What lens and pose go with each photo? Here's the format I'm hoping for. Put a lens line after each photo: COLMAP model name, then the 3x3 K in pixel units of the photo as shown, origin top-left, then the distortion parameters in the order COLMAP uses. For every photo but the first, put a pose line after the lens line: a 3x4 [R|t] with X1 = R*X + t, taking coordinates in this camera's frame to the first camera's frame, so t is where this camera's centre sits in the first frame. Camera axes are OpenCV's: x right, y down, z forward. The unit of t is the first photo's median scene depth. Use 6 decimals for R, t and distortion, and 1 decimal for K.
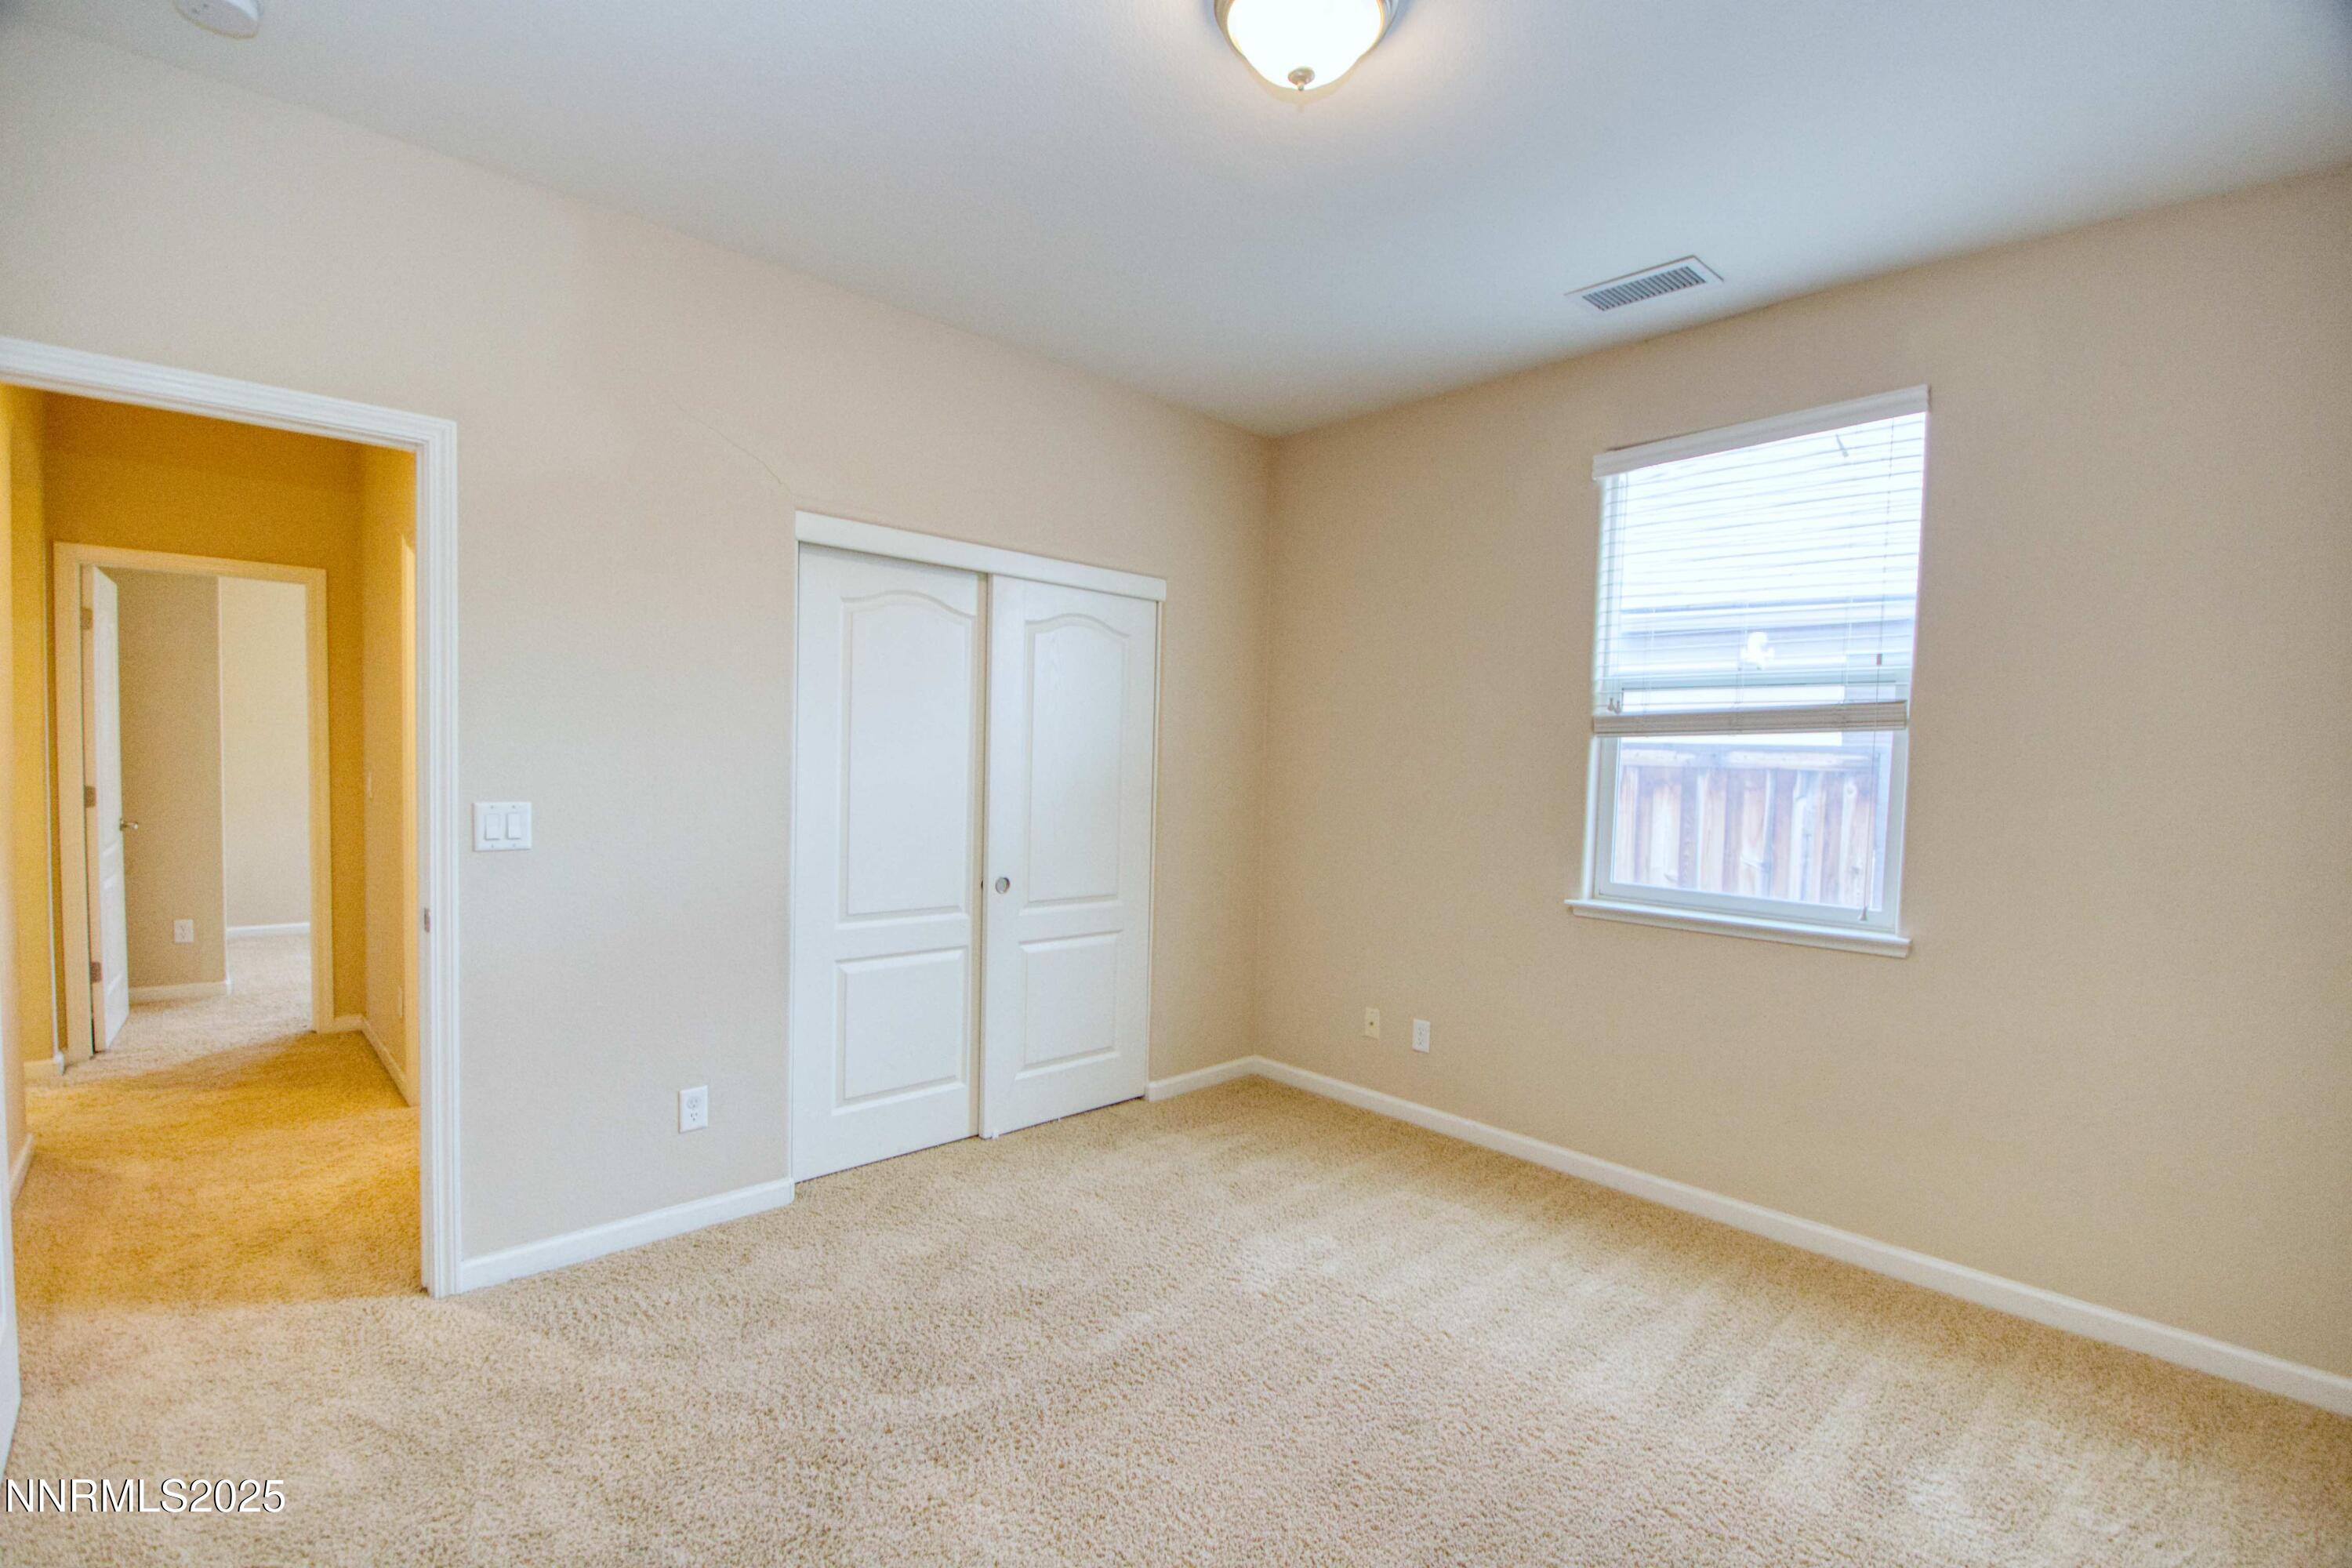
lens RADIAL K [[1067.2, 0, 1170.3], [0, 1067.2, 782.6], [0, 0, 1]] dist [-0.001598, -0.003979]
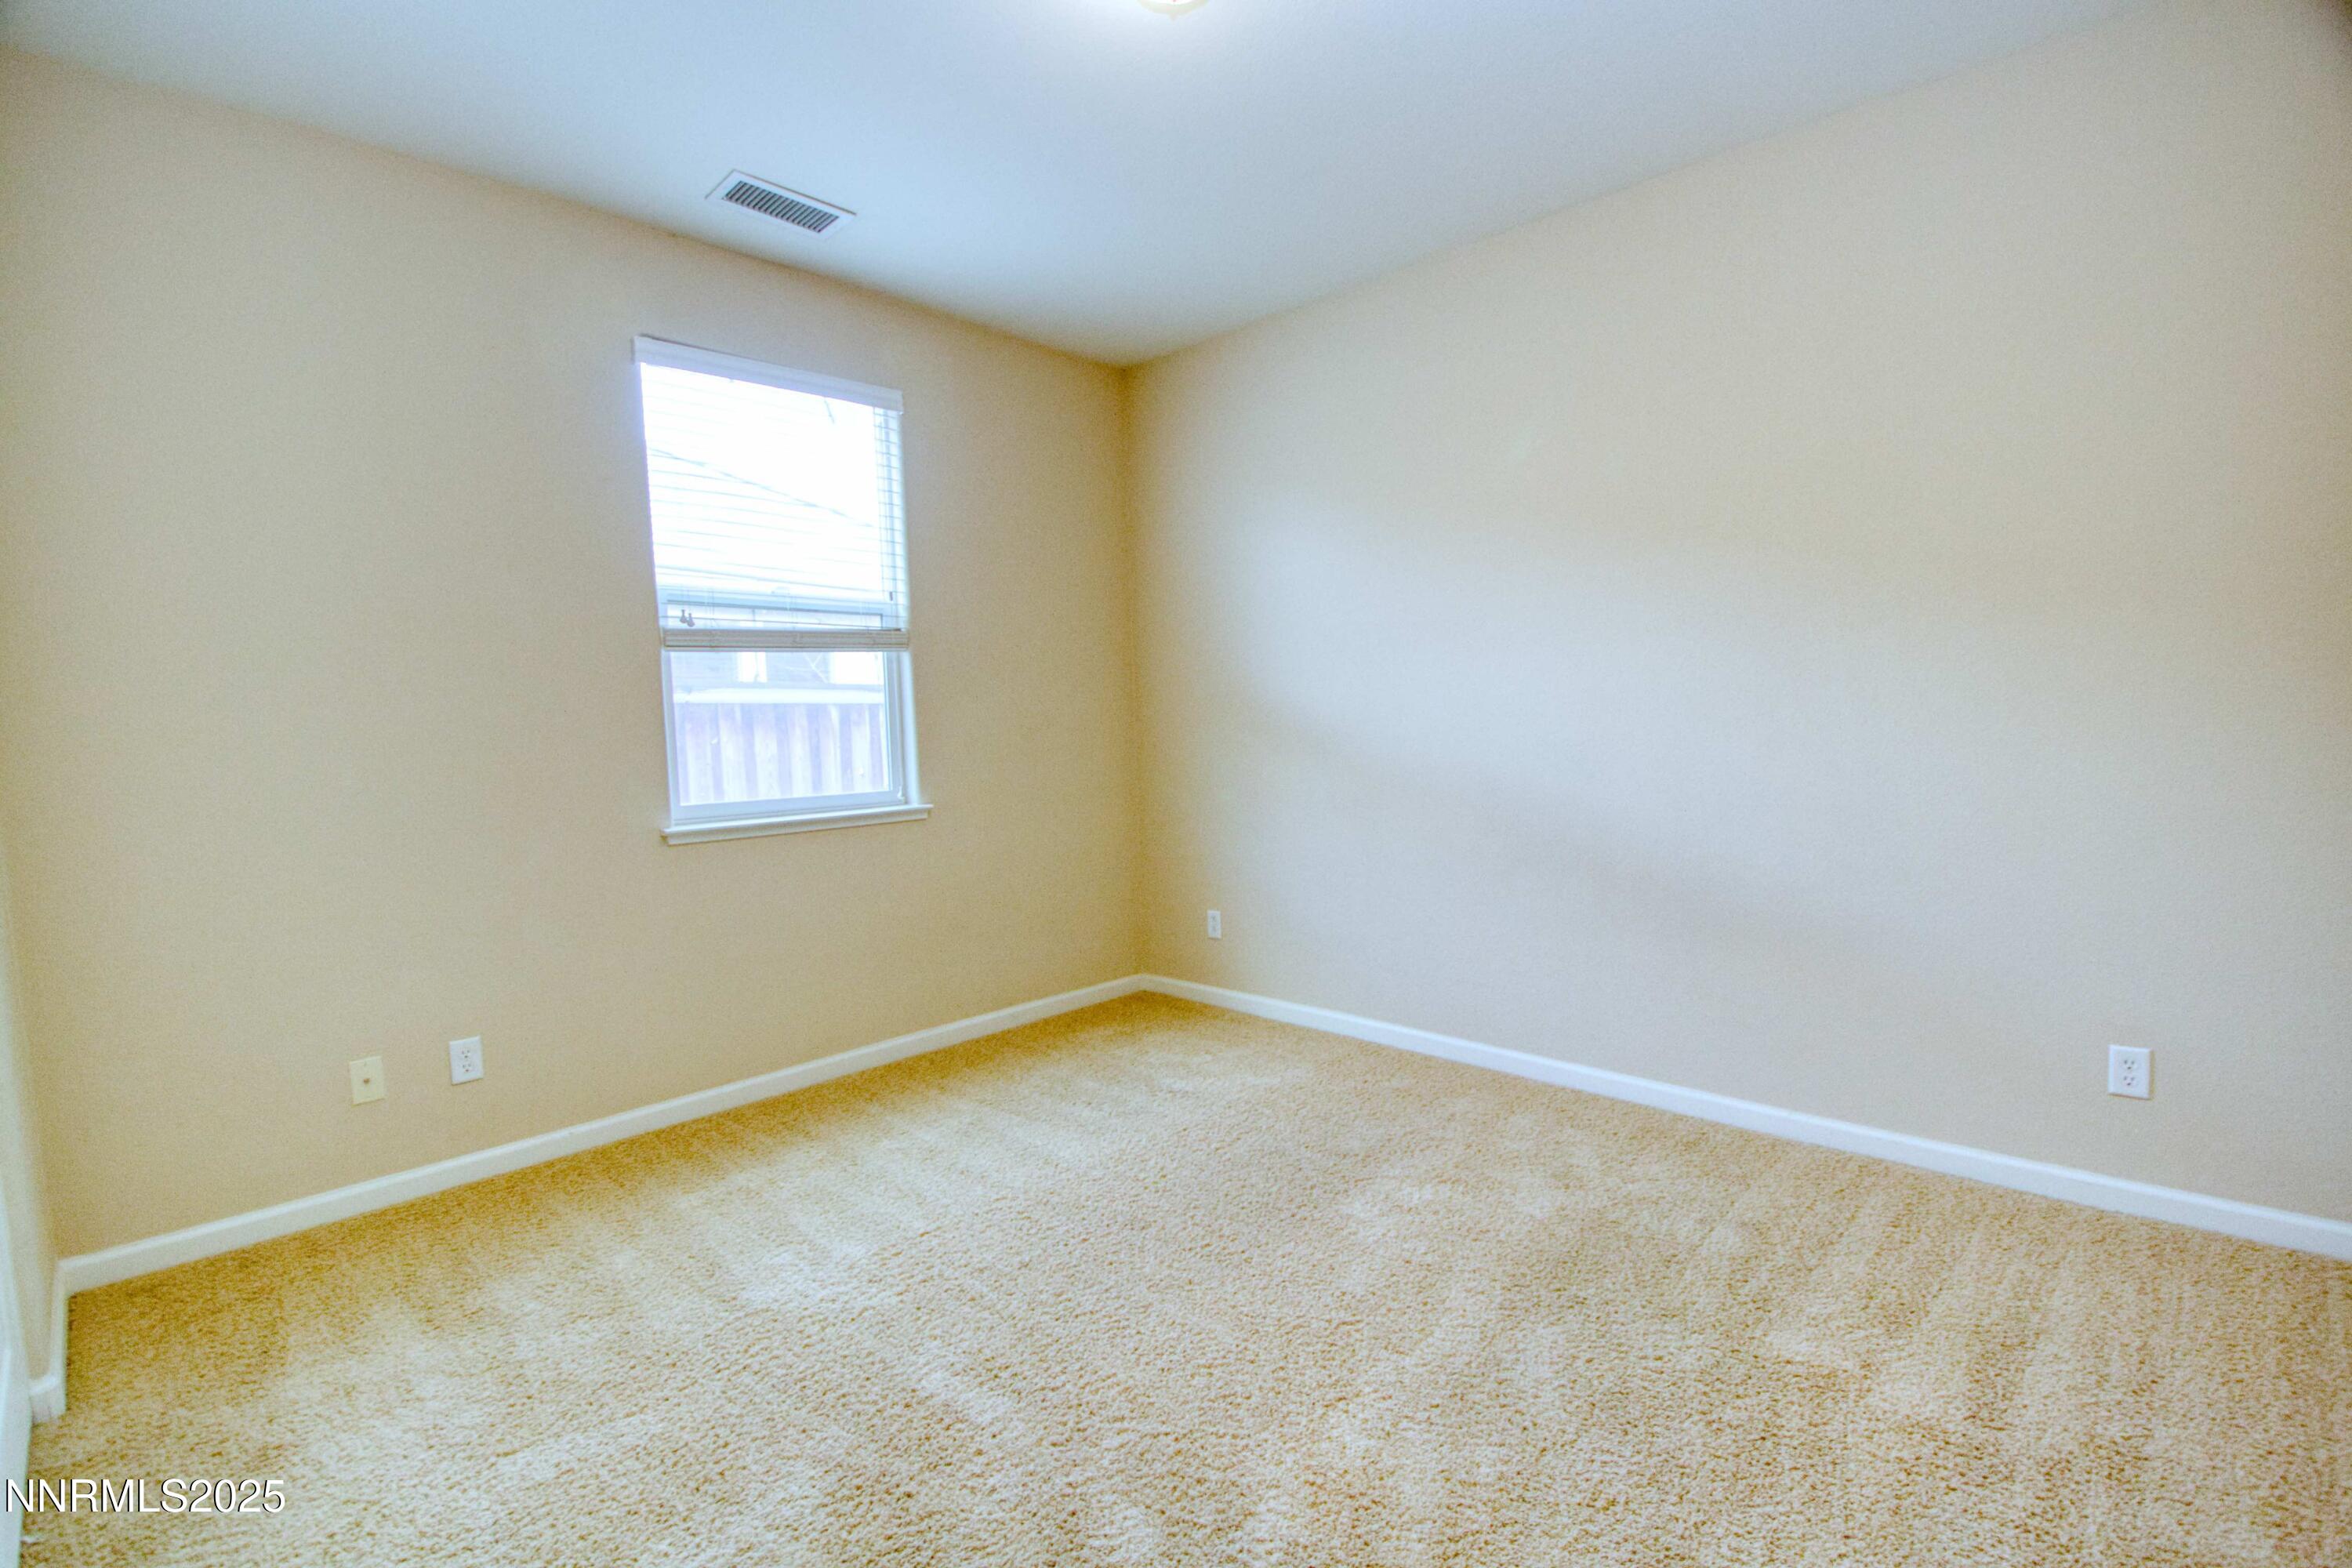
lens RADIAL K [[1067.2, 0, 1166.4], [0, 1067.2, 796.5], [0, 0, 1]] dist [-0.001598, -0.003979]
pose [[-0.055633, -0.103474, 0.993075, -0.592911], [0.044353, 0.993377, 0.105991, 0.003349], [-0.997466, 0.049943, -0.050675, 0.658133]]
